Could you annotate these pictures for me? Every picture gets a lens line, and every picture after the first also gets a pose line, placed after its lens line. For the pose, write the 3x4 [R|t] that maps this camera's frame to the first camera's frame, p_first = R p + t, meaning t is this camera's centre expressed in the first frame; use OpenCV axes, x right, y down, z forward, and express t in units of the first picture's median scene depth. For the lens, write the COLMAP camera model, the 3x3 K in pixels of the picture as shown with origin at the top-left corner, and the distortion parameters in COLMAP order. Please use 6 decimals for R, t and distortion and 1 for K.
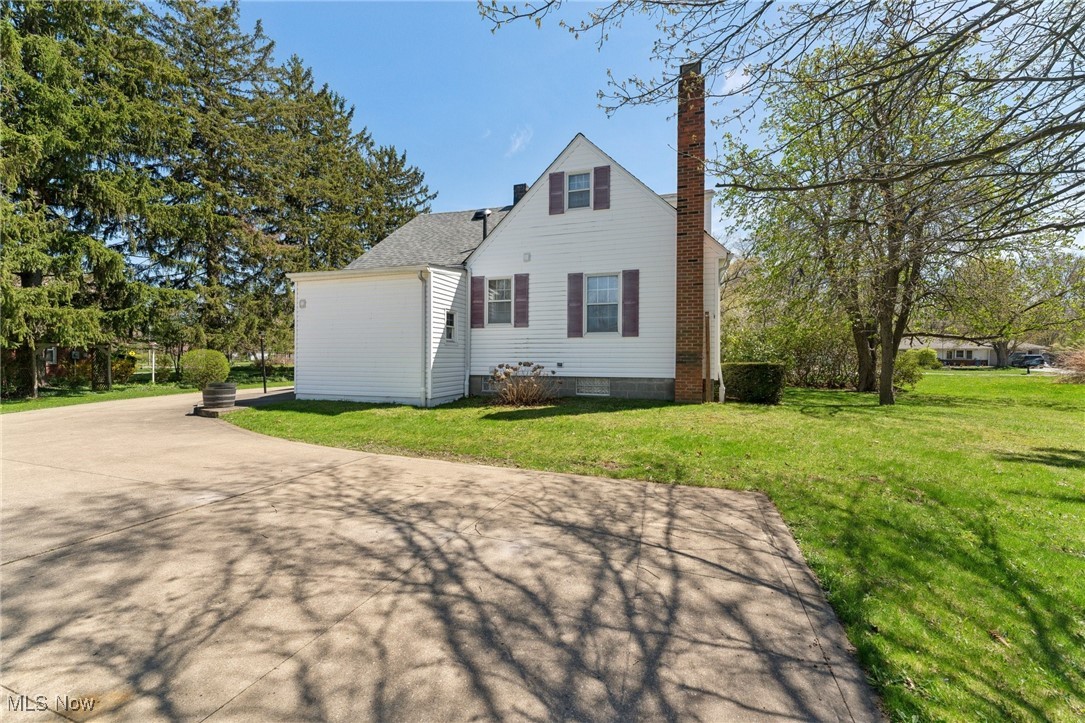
lens RADIAL K [[430.0, 0, 540.2], [0, 430.0, 361.6], [0, 0, 1]] dist [-0.000241, 0.000167]
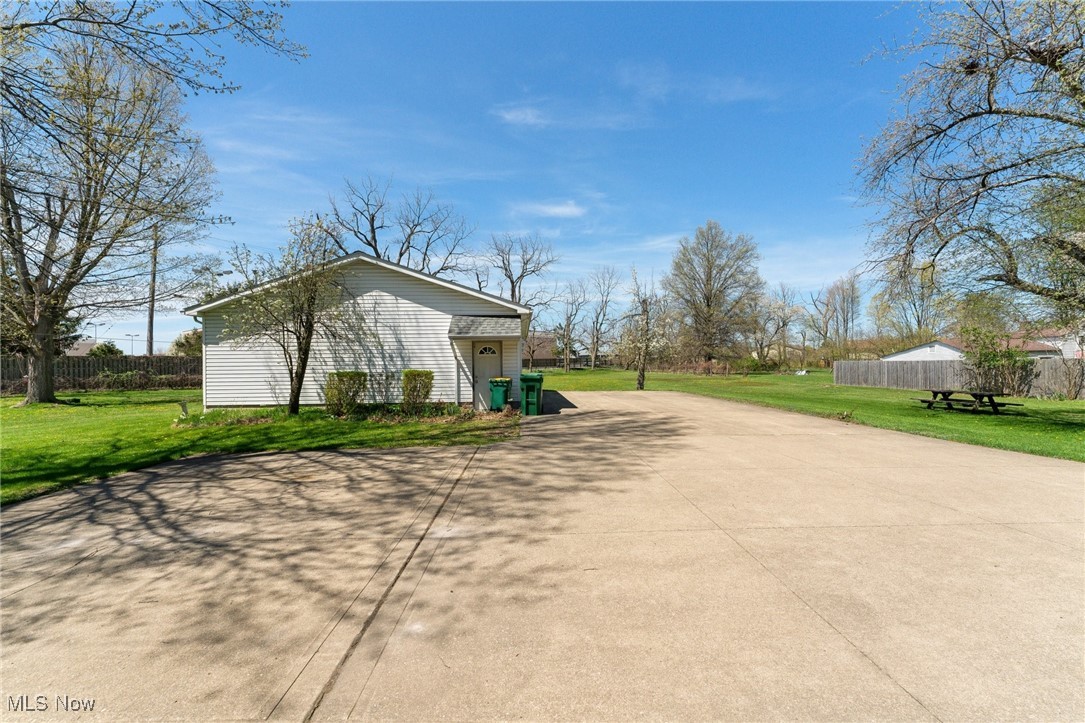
lens RADIAL K [[430.0, 0, 539.7], [0, 430.0, 364.7], [0, 0, 1]] dist [-0.000241, 0.000167]
pose [[-0.934881, 0.001260, -0.354959, -0.630432], [0.003518, 0.999977, -0.005718, -0.034652], [0.354944, -0.006594, -0.934864, 1.893727]]
